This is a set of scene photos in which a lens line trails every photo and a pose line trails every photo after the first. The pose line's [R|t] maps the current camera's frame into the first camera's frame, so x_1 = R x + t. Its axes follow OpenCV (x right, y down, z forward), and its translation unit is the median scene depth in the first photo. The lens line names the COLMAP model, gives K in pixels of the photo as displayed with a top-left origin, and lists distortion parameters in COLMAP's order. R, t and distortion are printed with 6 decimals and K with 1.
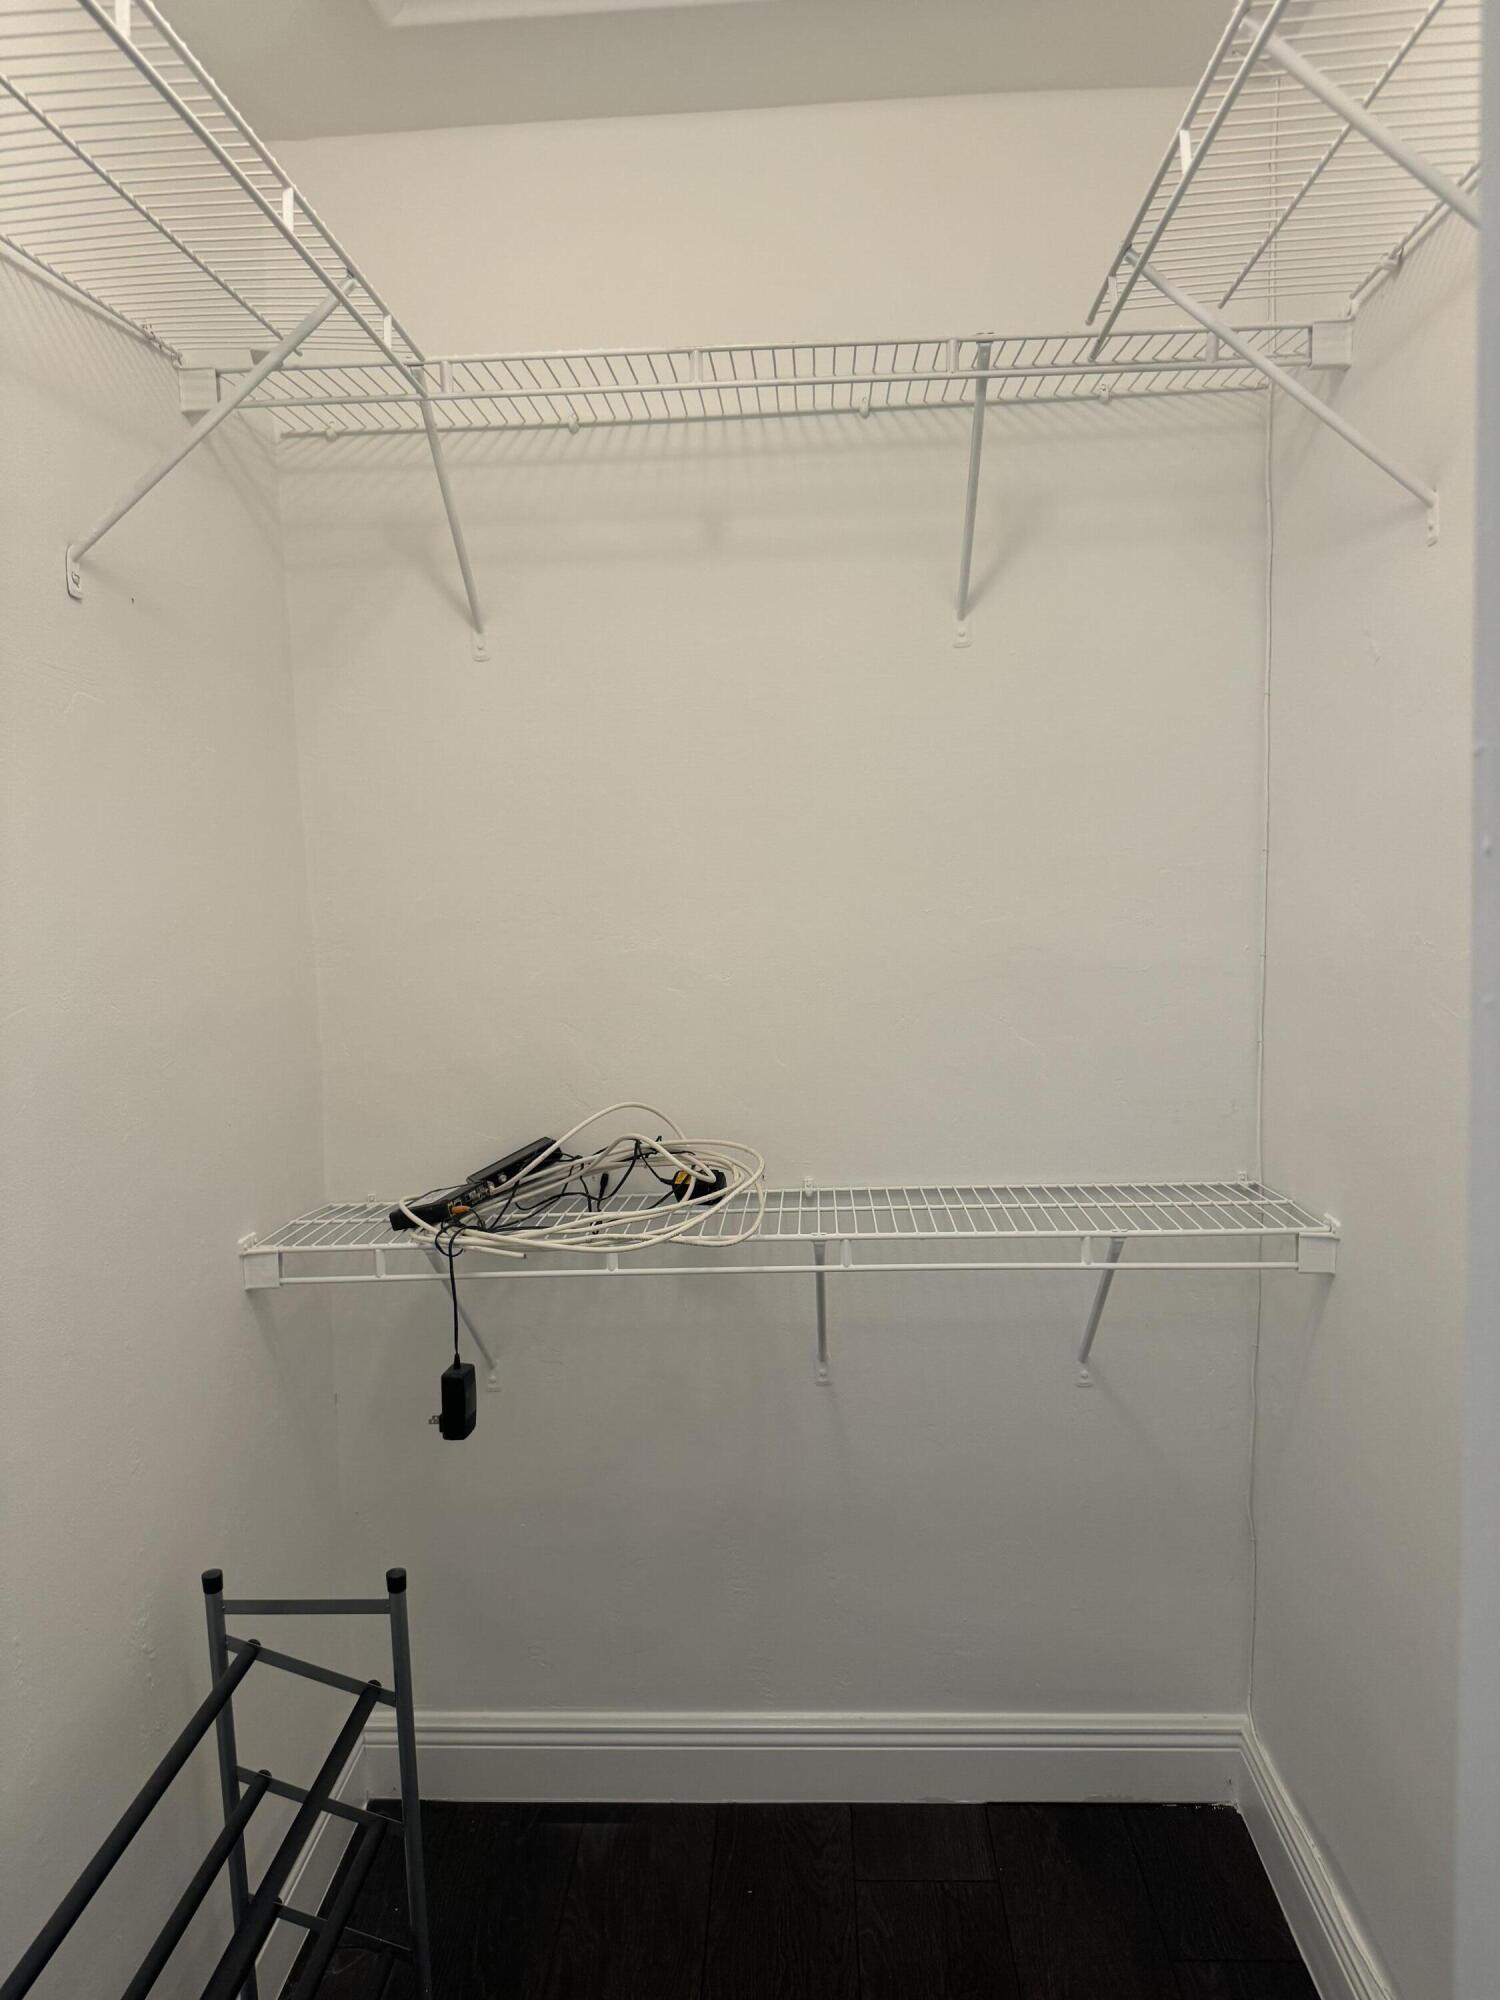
lens RADIAL K [[1418.9, 0, 736.9], [0, 1418.9, 1012.7], [0, 0, 1]] dist [0.041748, -0.051809]
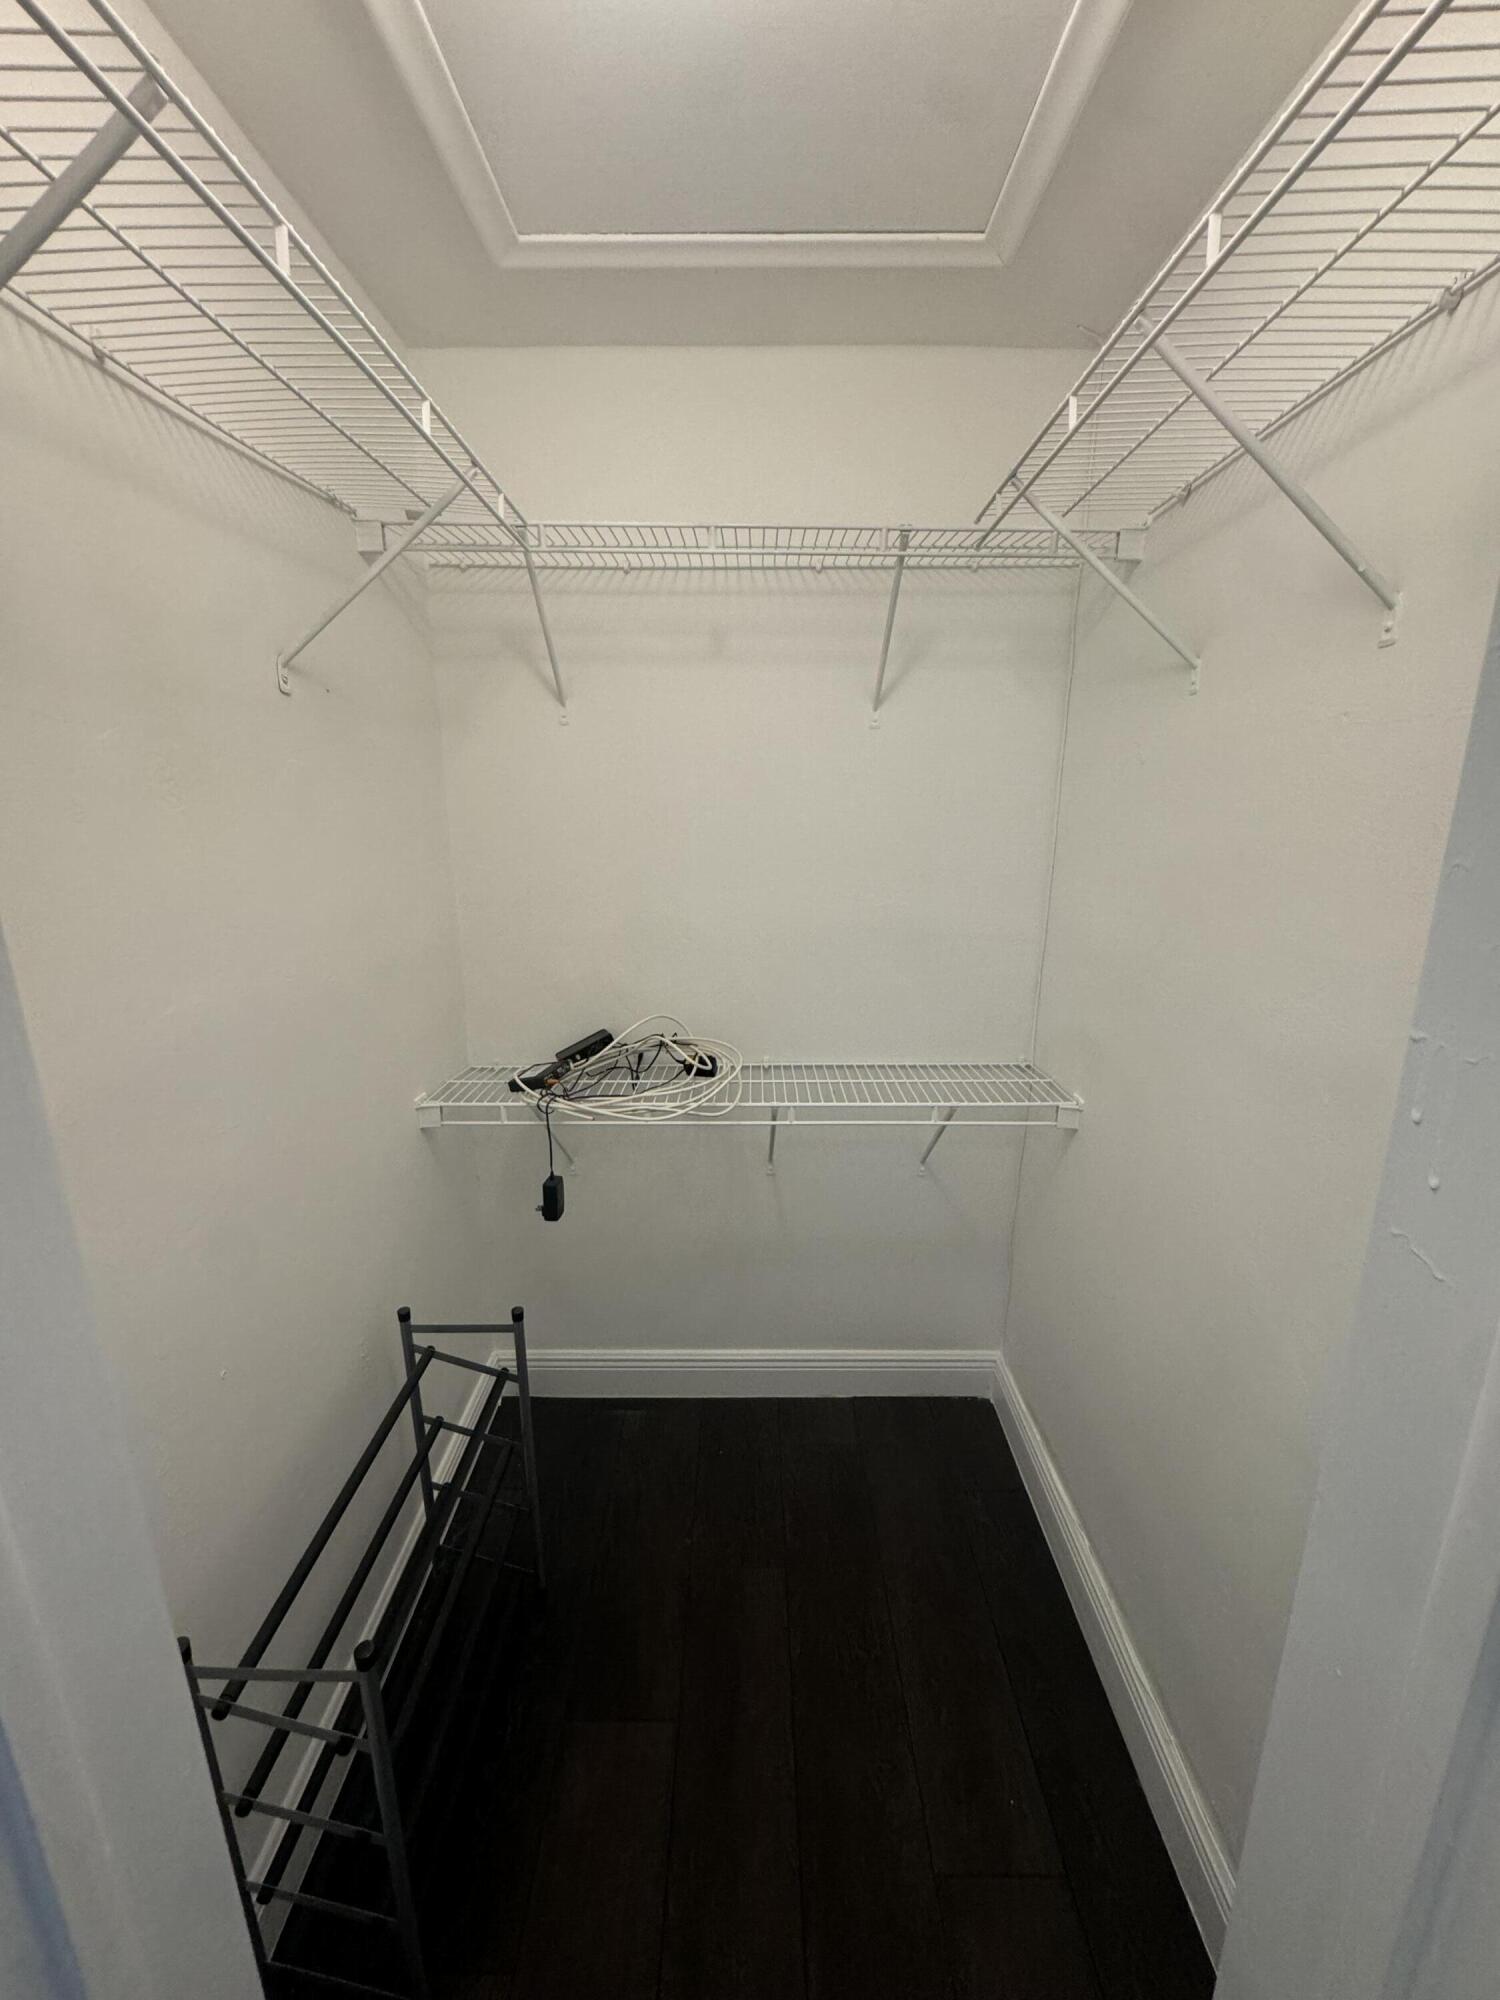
lens RADIAL K [[807.0, 0, 751.1], [0, 807.0, 1011.3], [0, 0, 1]] dist [-0.004221, -0.000353]
pose [[0.998241, 0.019791, 0.055879, -0.023439], [-0.027307, 0.990176, 0.137132, -0.075505], [-0.052616, -0.138417, 0.988975, 0.096118]]
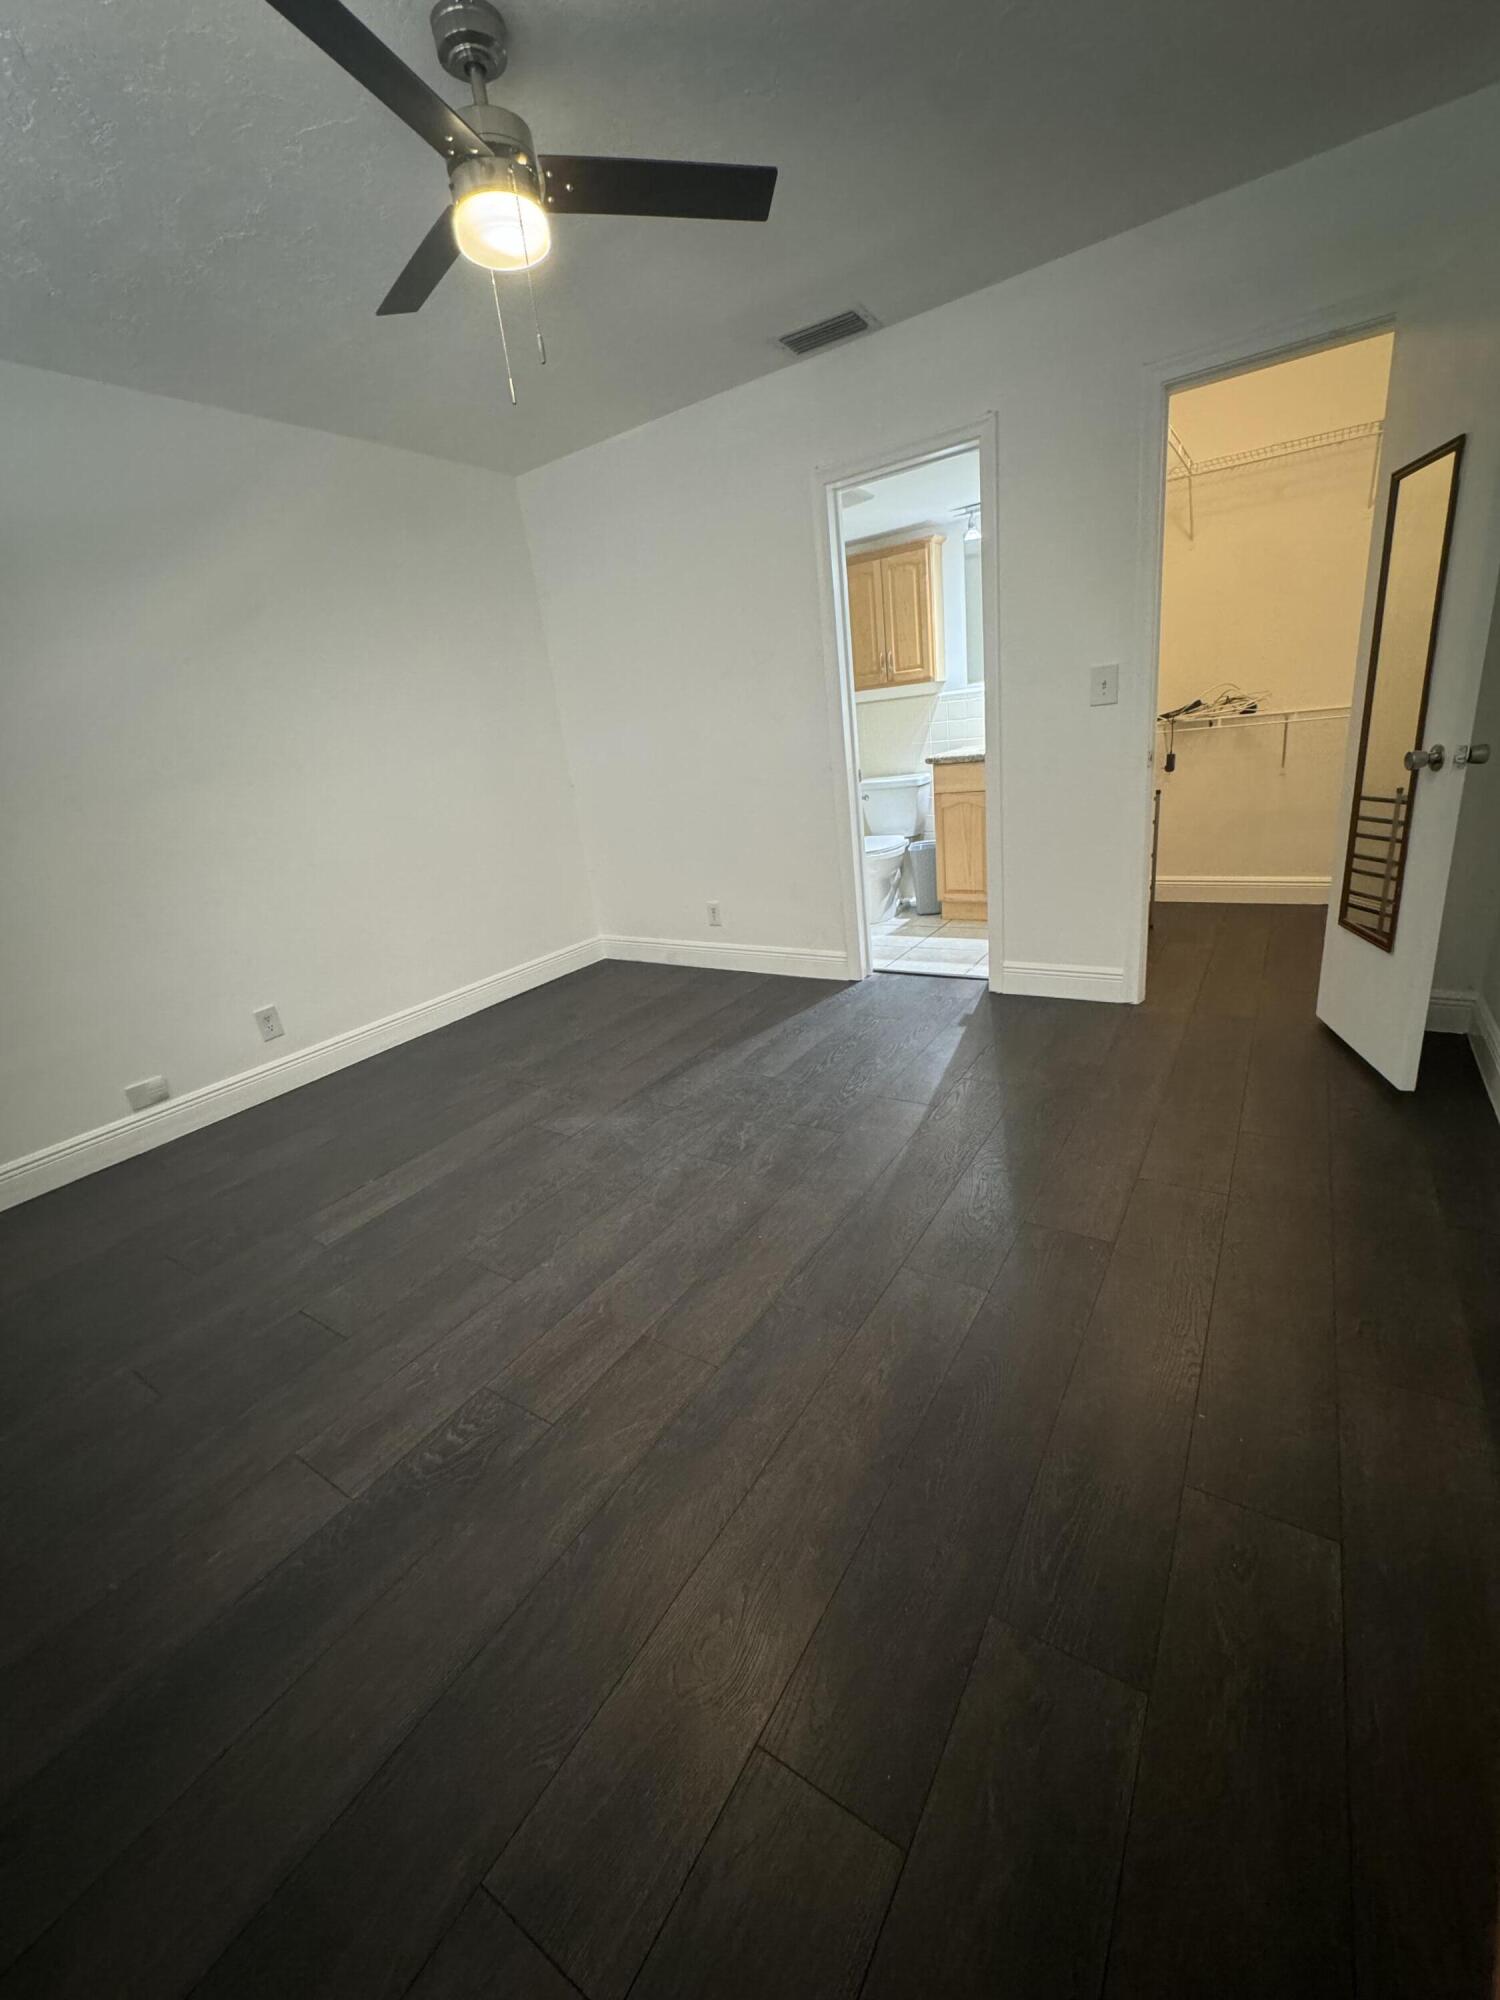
lens RADIAL K [[807.0, 0, 746.5], [0, 807.0, 1001.9], [0, 0, 1]] dist [-0.004221, -0.000353]
pose [[0.856494, 0.109173, -0.504479, -0.005132], [0.031375, 0.964556, 0.262005, 0.290809], [0.515203, -0.240234, 0.822711, -1.578356]]
